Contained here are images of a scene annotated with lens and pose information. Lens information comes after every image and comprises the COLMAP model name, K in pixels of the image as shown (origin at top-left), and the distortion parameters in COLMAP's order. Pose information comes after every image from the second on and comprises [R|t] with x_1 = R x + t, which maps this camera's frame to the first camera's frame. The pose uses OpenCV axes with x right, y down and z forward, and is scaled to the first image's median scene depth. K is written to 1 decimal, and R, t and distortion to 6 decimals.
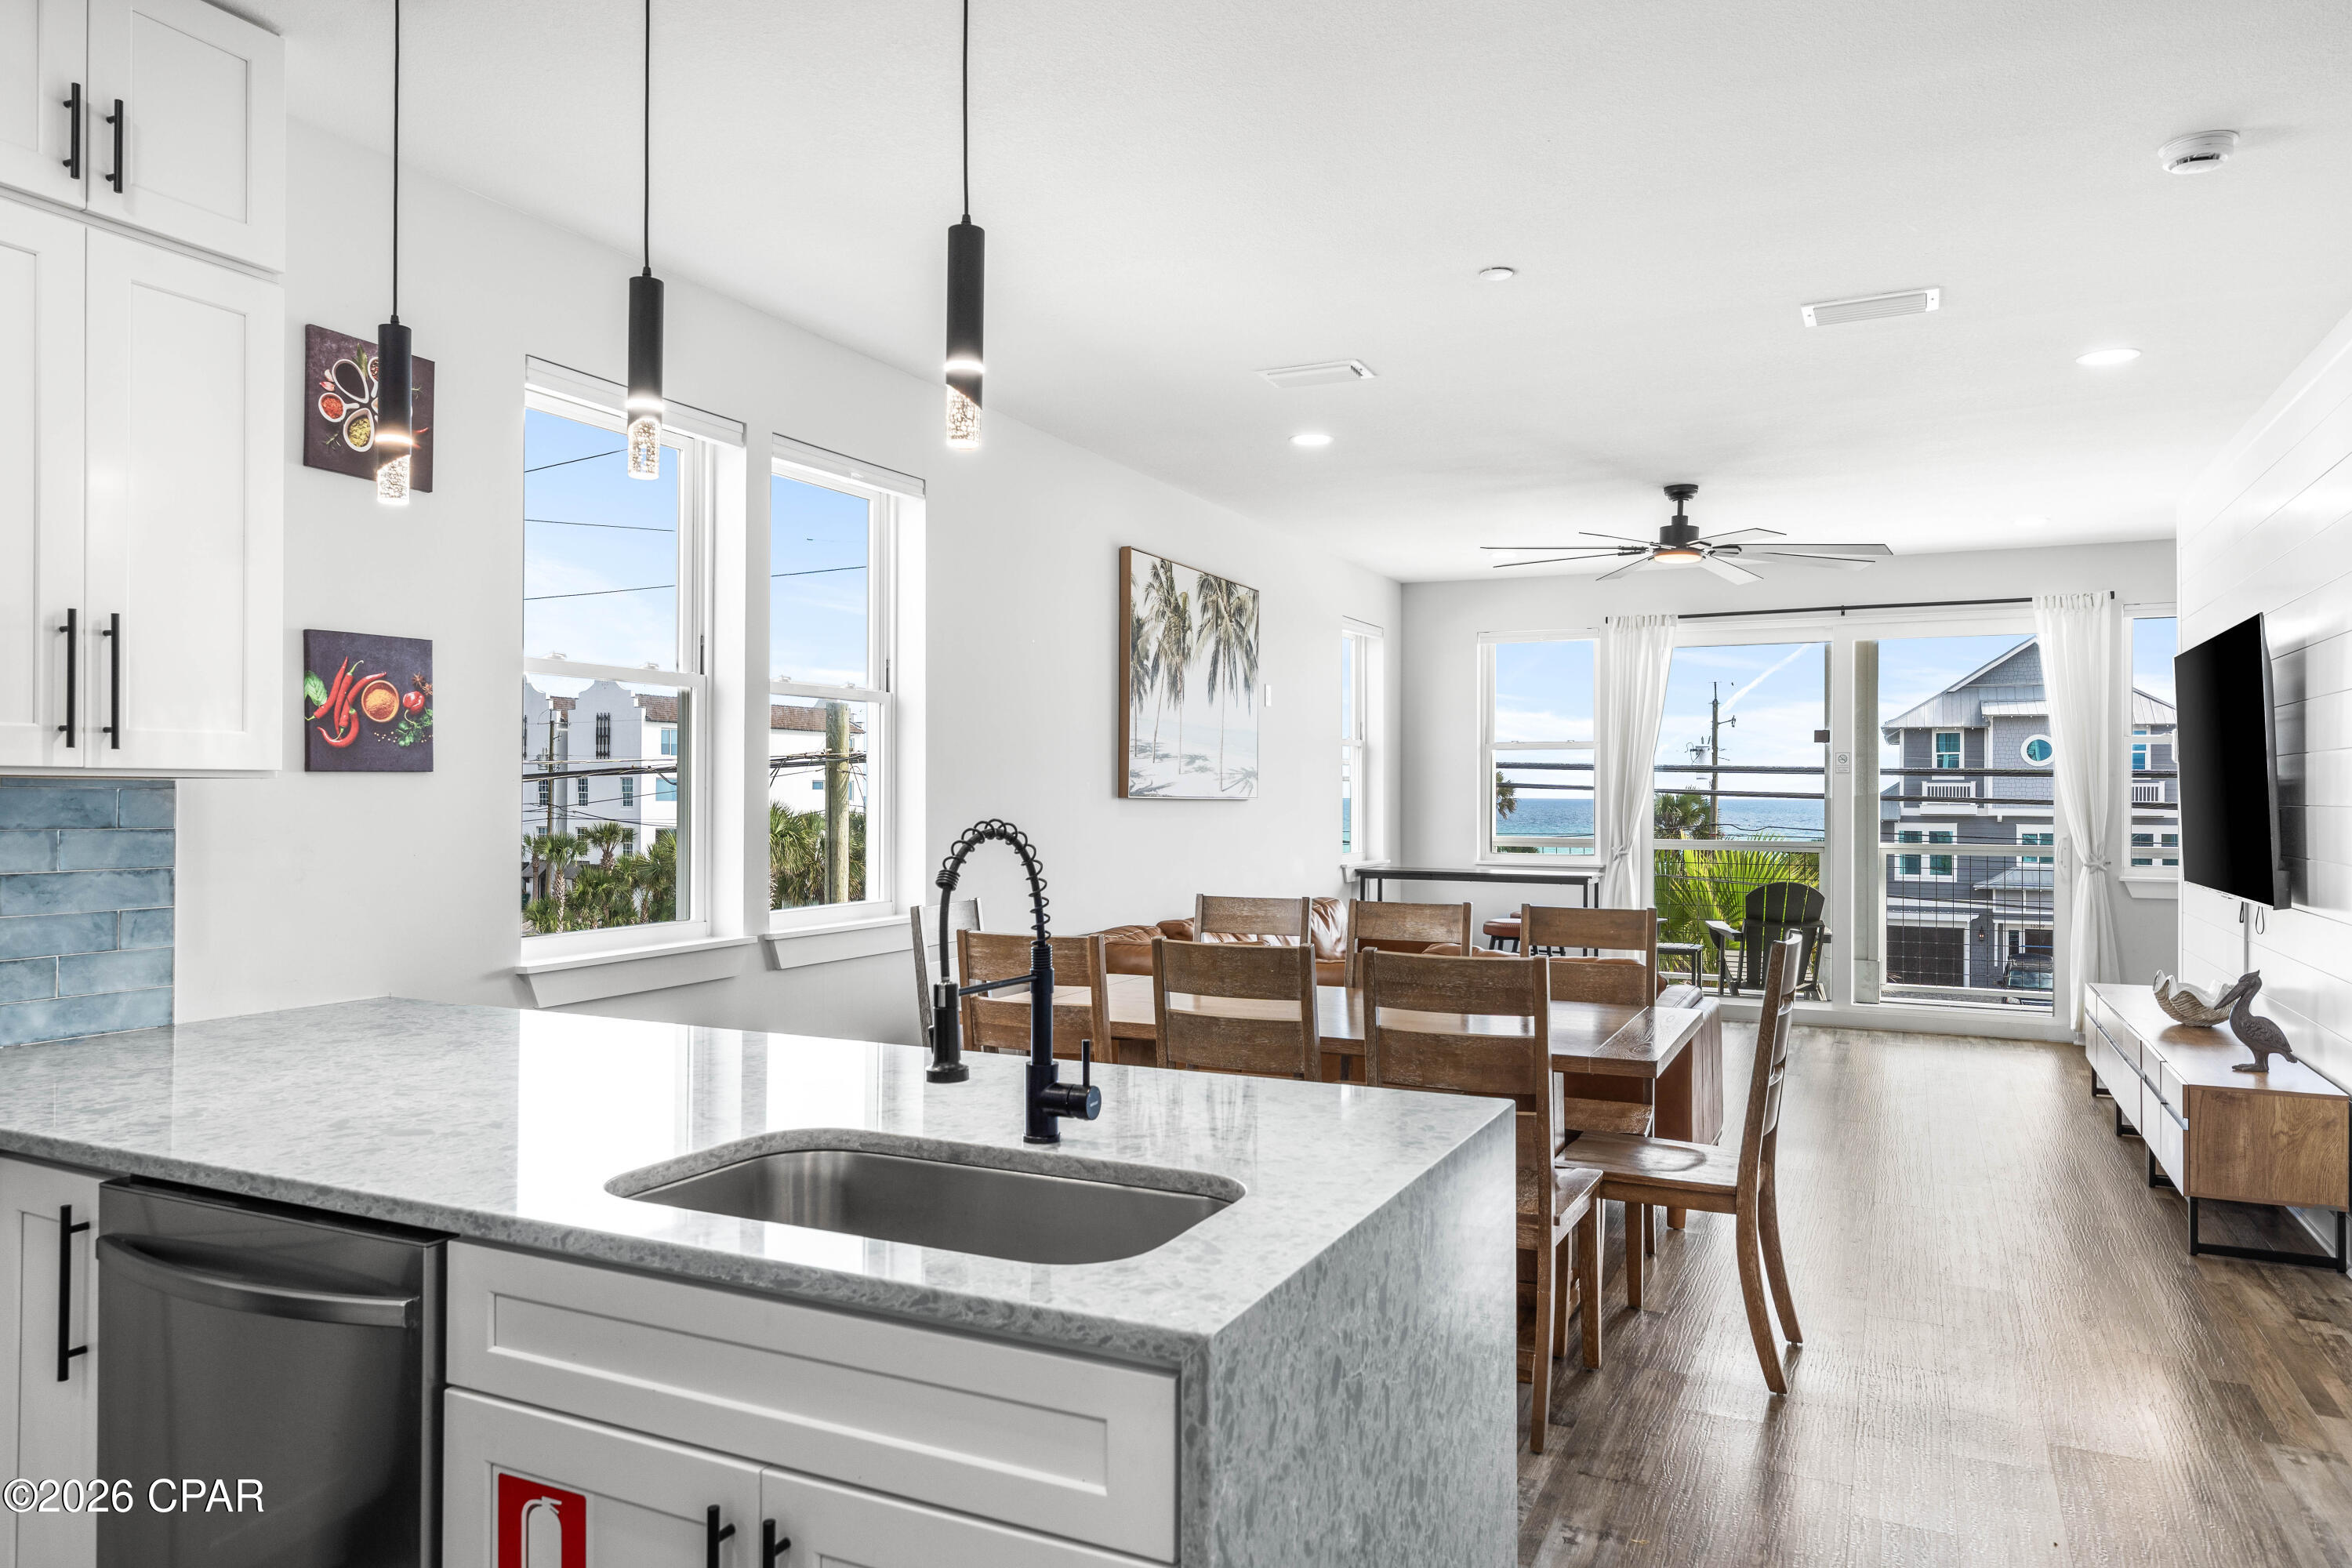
lens RADIAL K [[1514.7, 0, 1176.0], [0, 1514.7, 784.0], [0, 0, 1]] dist [0.006027, -0.000299]
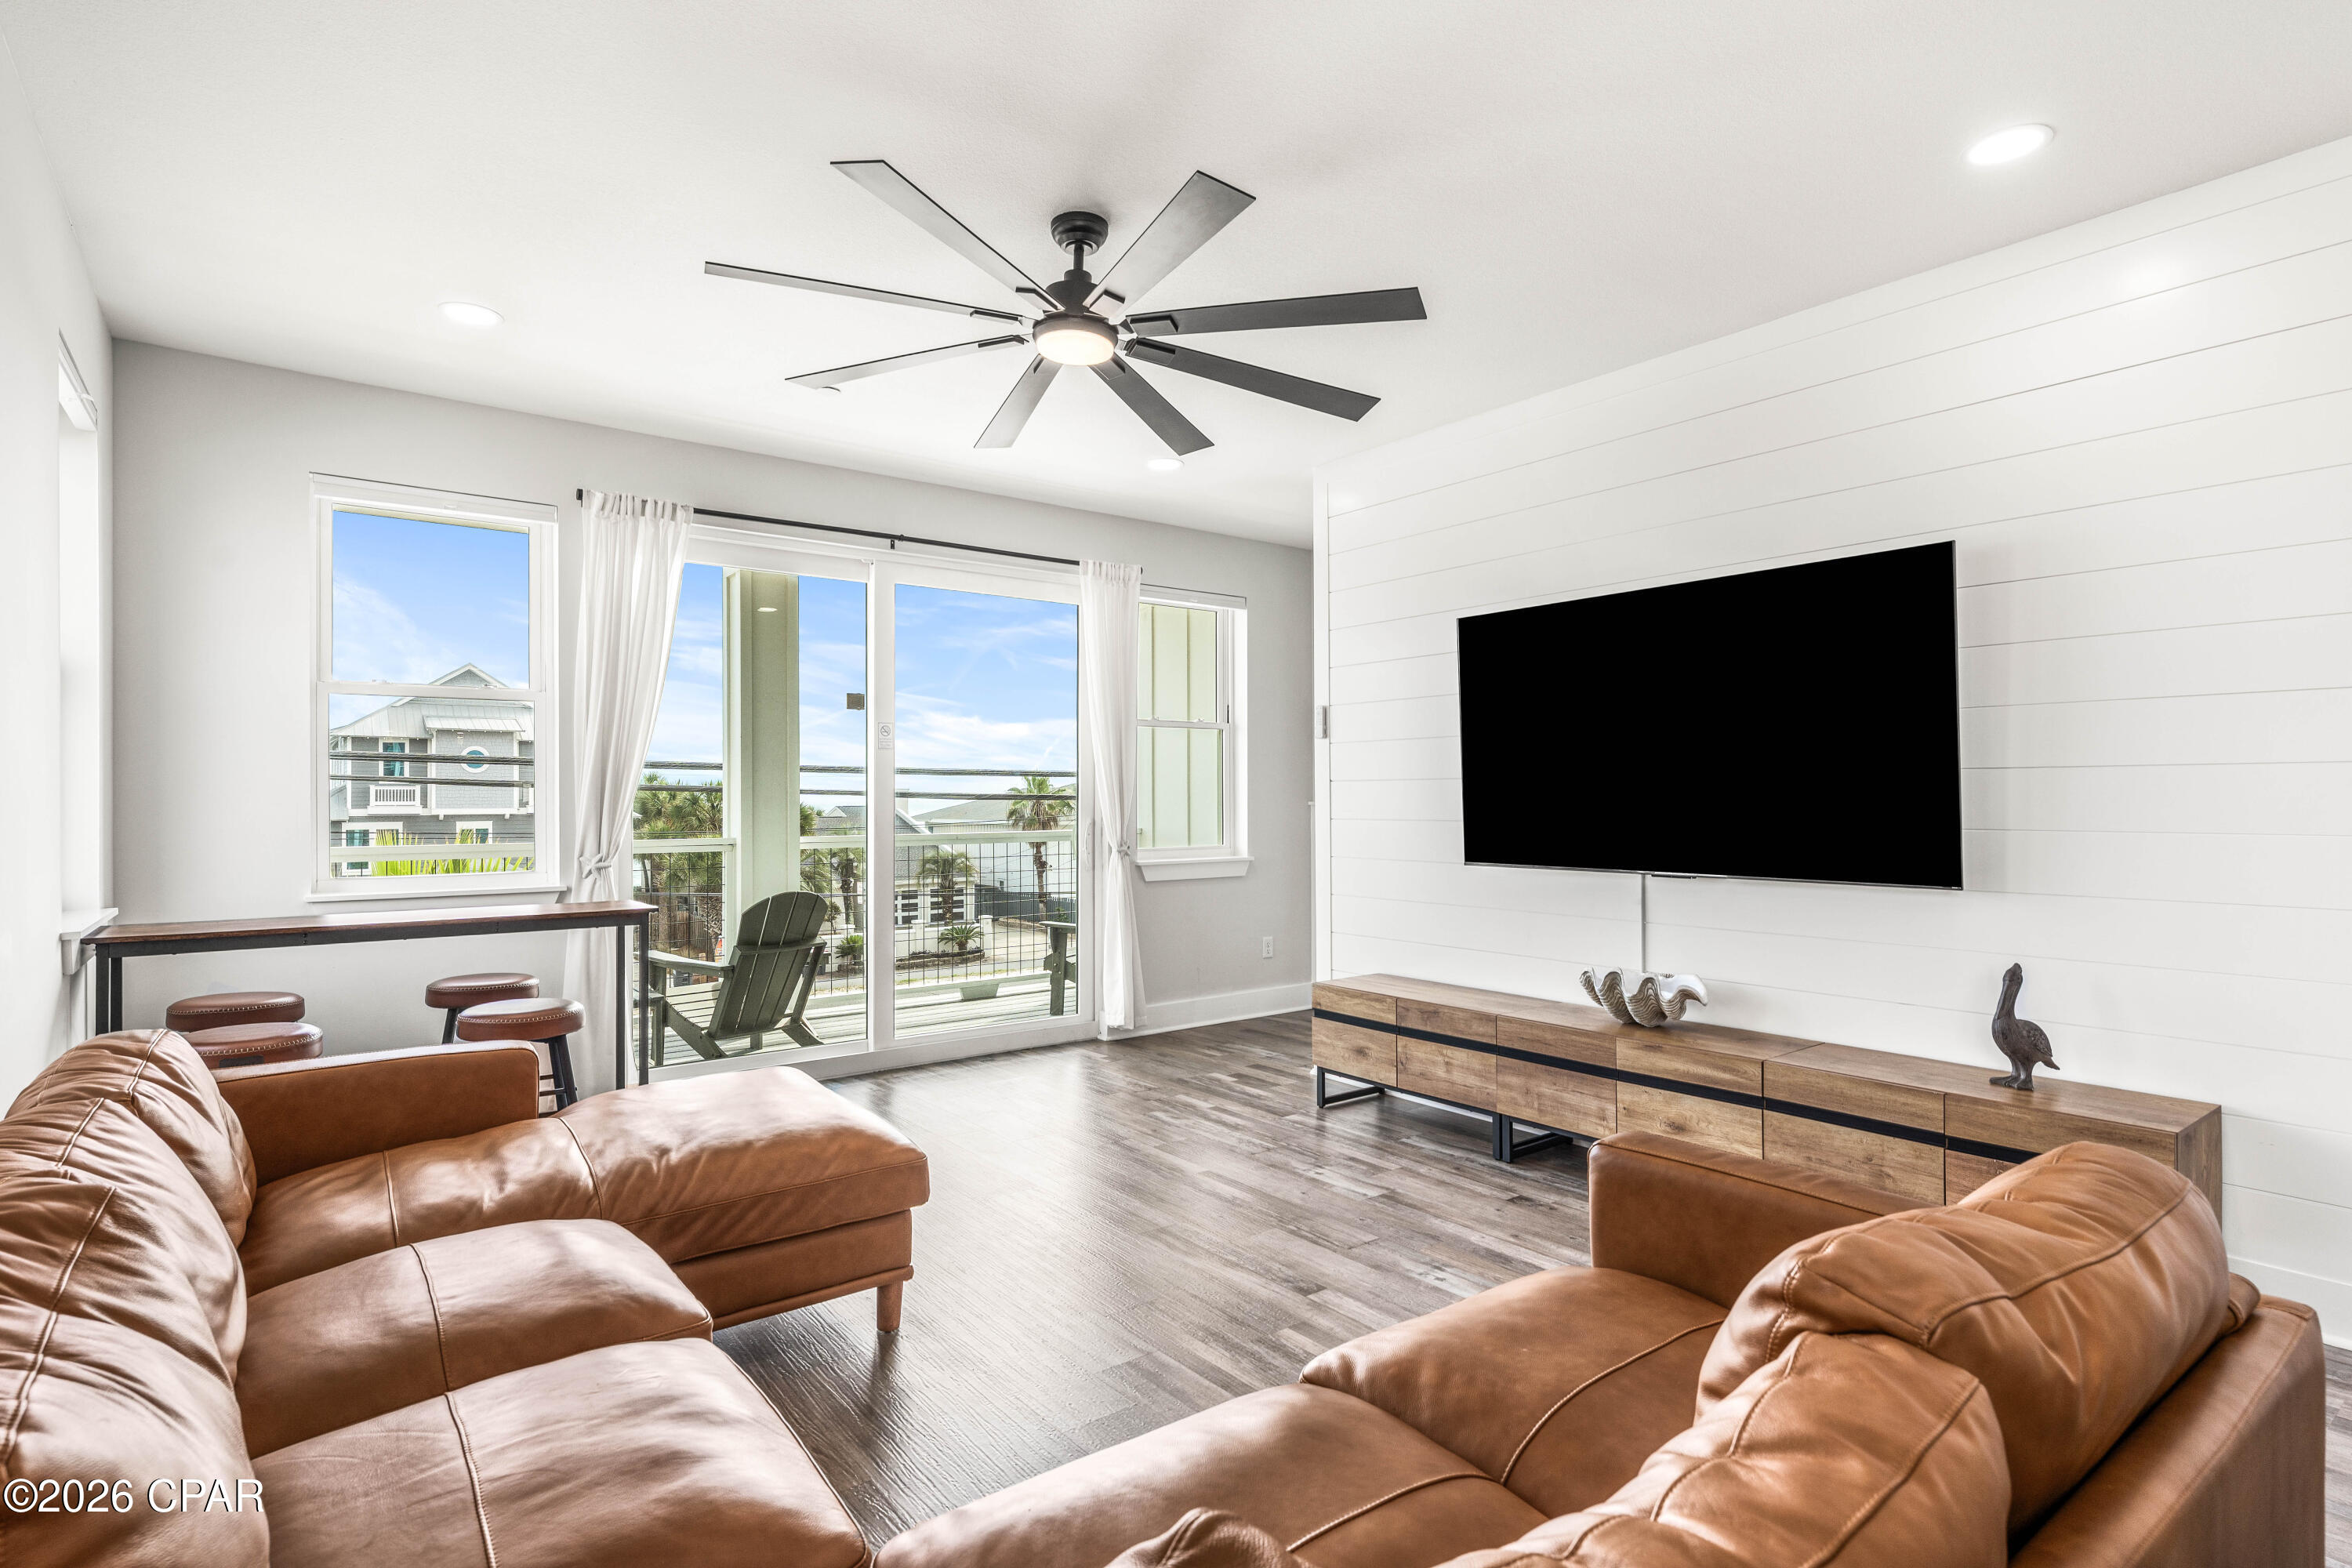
lens RADIAL K [[1170.0, 0, 1161.4], [0, 1170.0, 791.5], [0, 0, 1]] dist [0.001204, 0.000165]
pose [[0.457009, -0.000810, 0.889462, -0.051572], [-0.000113, 1.000000, 0.000968, 0.020380], [-0.889462, -0.000543, 0.457008, 0.824497]]
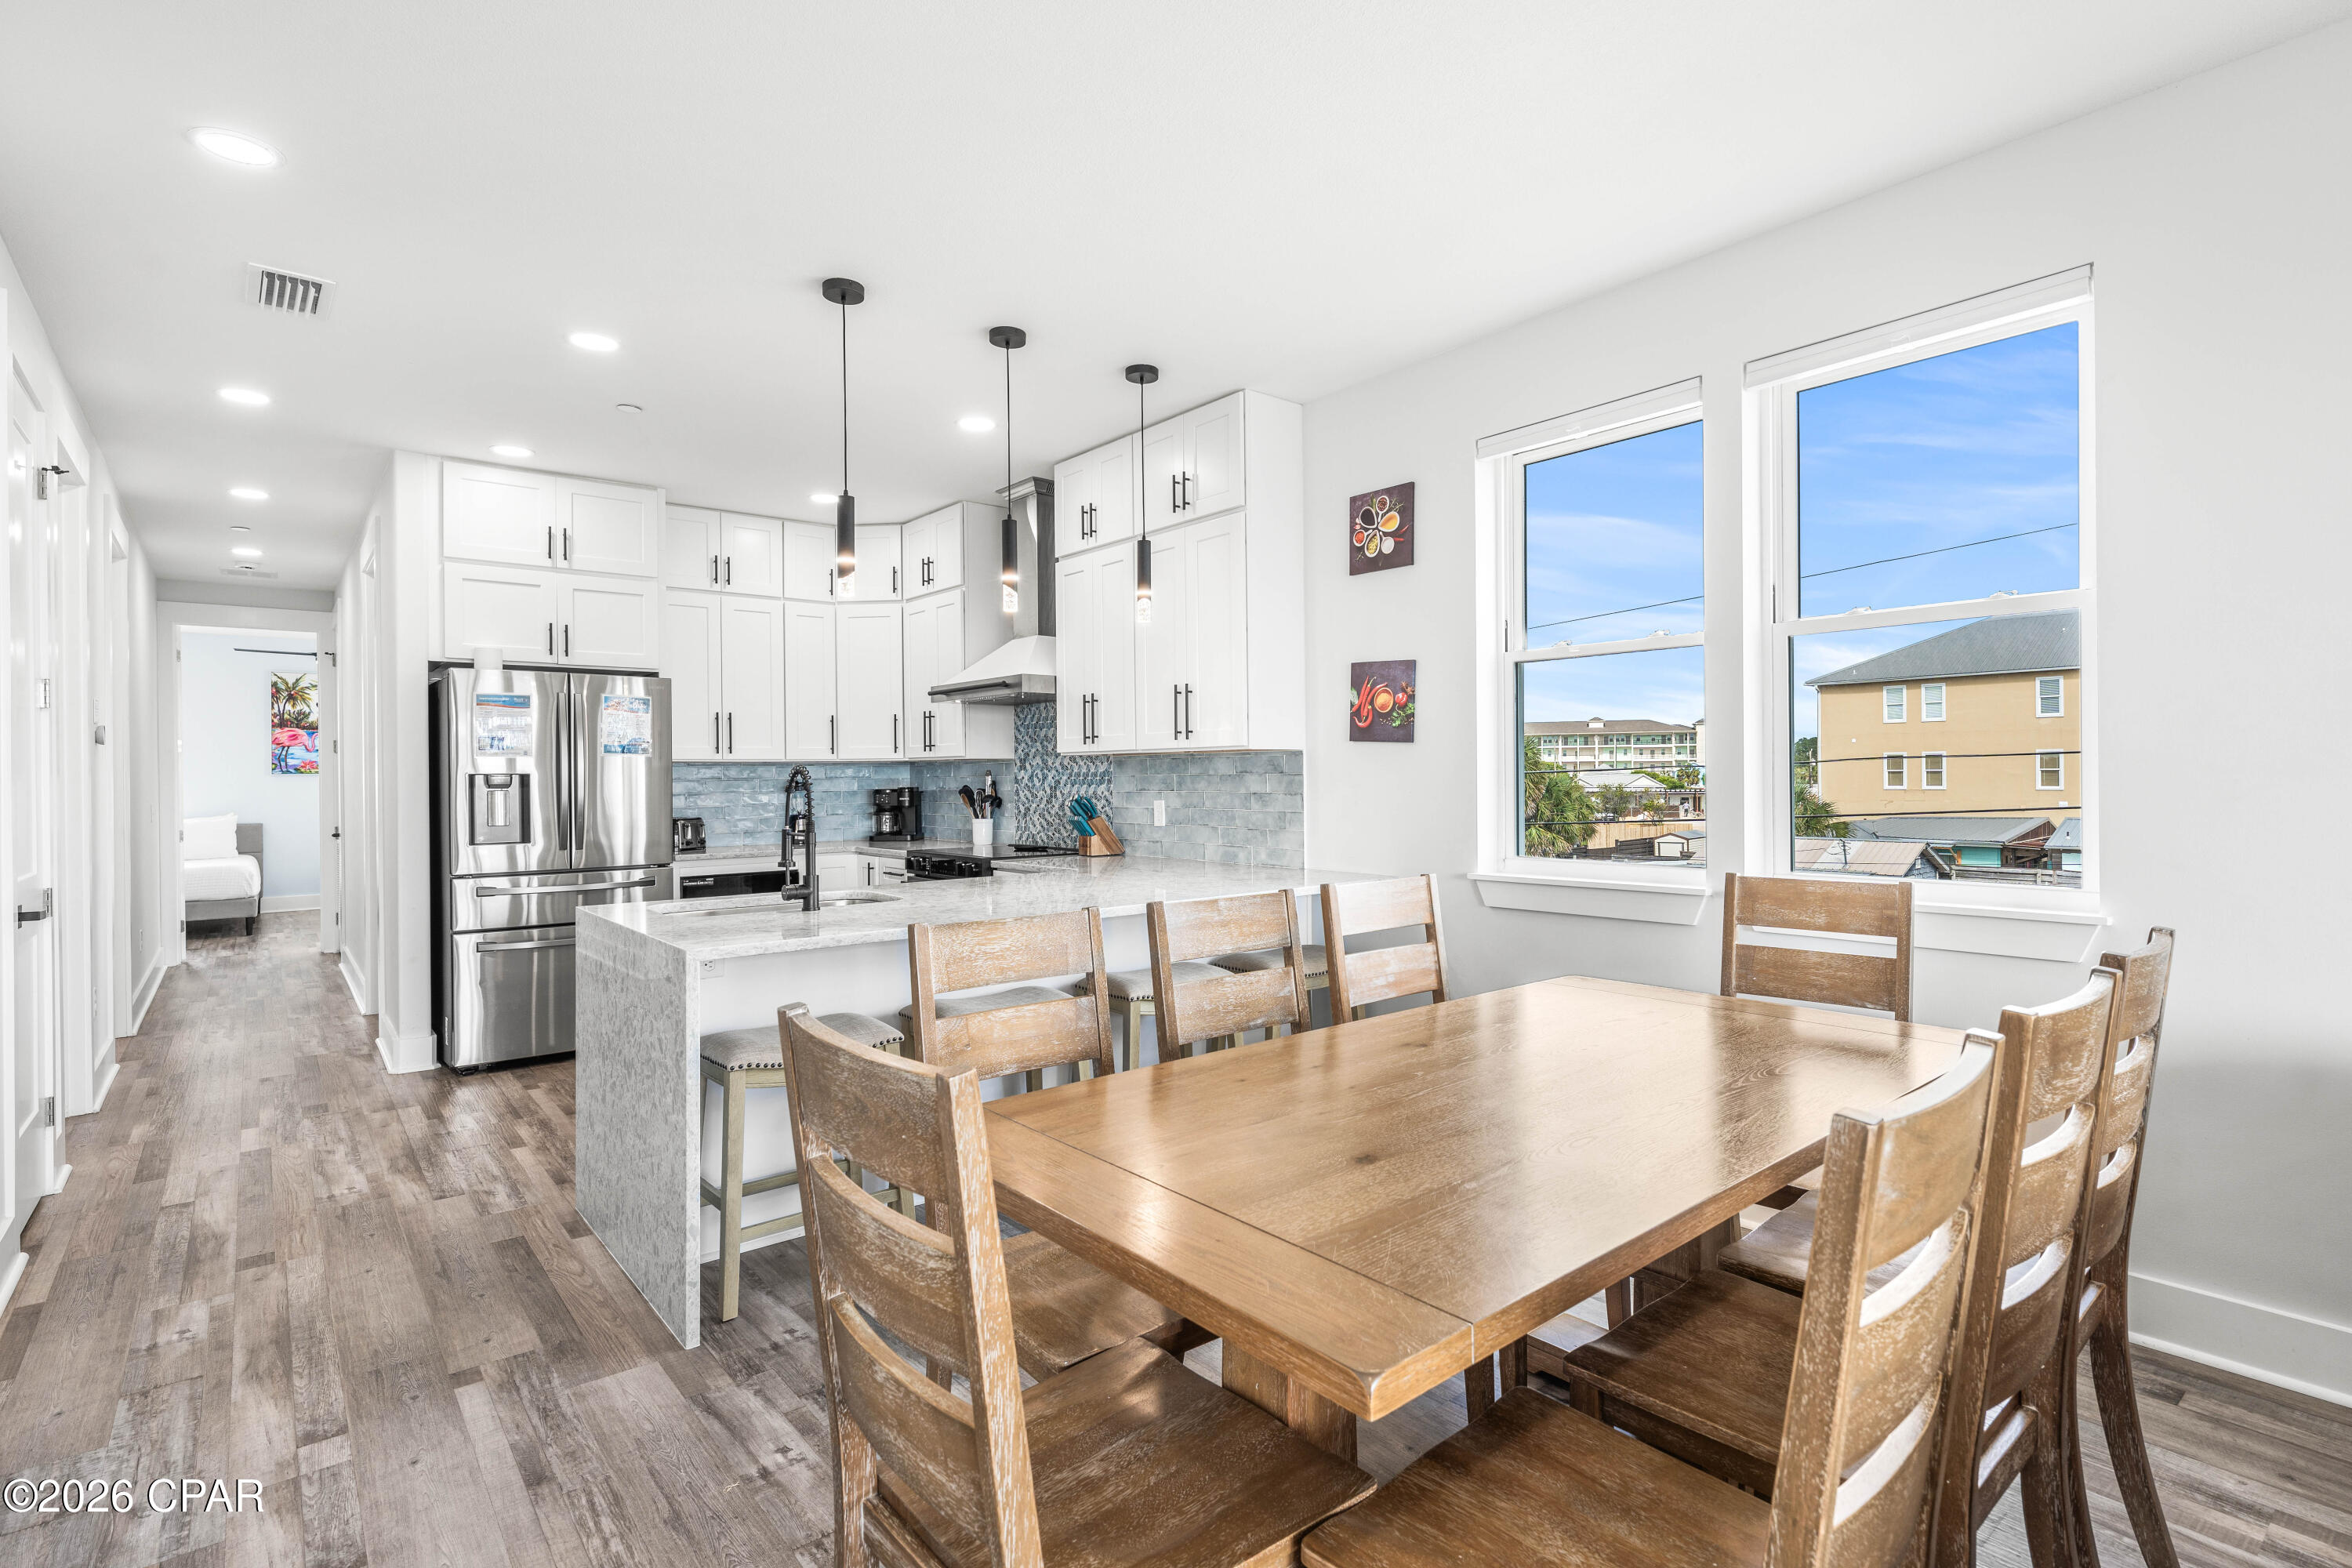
lens RADIAL K [[1125.2, 0, 1178.3], [0, 1125.2, 777.0], [0, 0, 1]] dist [0.001882, 0.000508]
pose [[-0.422207, 0.000867, -0.906499, 0.363966], [0.013293, 0.999898, -0.005234, 0.017909], [0.906402, -0.014260, -0.422176, 0.678086]]
